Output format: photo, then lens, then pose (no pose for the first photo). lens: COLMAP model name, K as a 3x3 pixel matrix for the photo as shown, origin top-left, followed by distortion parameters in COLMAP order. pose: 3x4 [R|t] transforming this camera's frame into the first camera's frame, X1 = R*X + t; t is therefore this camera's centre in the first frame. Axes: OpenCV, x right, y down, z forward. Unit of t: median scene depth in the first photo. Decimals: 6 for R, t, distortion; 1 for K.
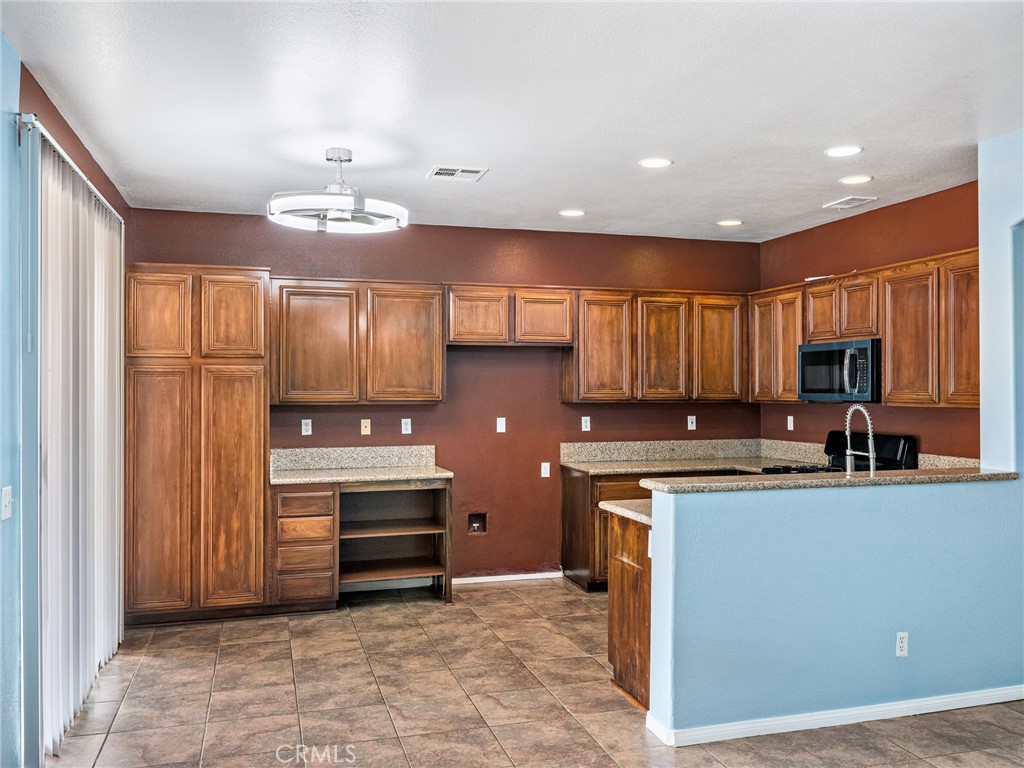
lens RADIAL K [[842.7, 0, 515.0], [0, 842.7, 385.1], [0, 0, 1]] dist [-0.008381, 0.003167]
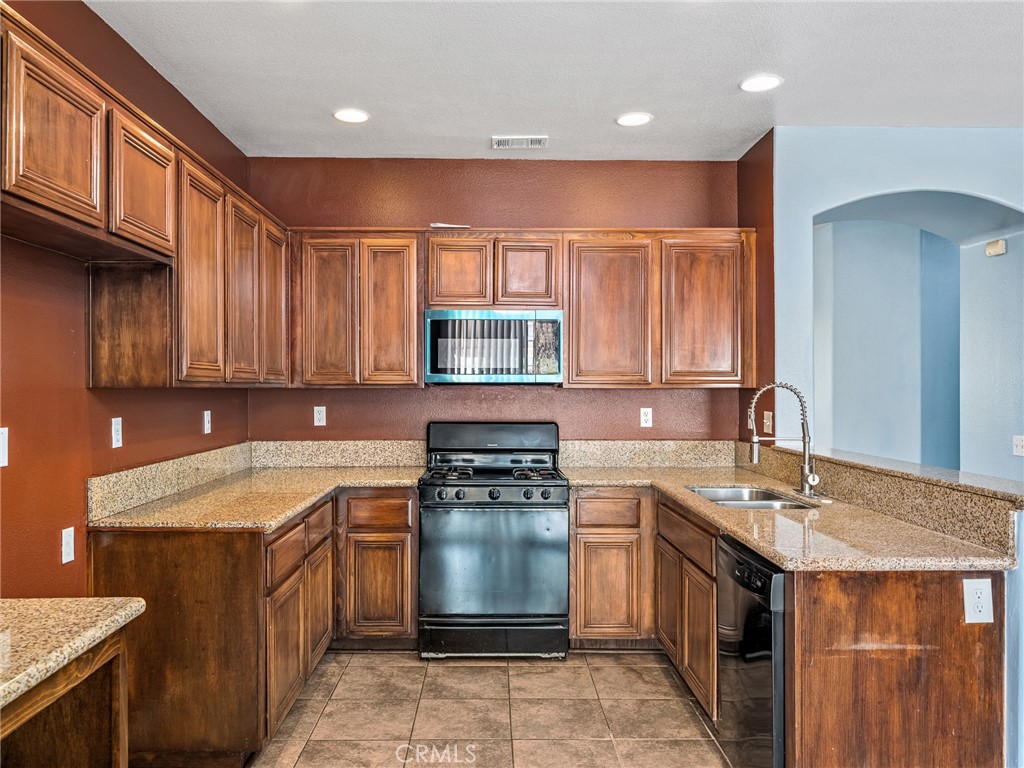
lens RADIAL K [[764.0, 0, 511.1], [0, 764.0, 390.8], [0, 0, 1]] dist [0.004576, -0.000214]
pose [[0.272676, -0.002953, 0.962101, -0.333927], [-0.007699, 0.999957, 0.005251, 0.023084], [-0.962075, -0.008839, 0.272642, 0.825074]]
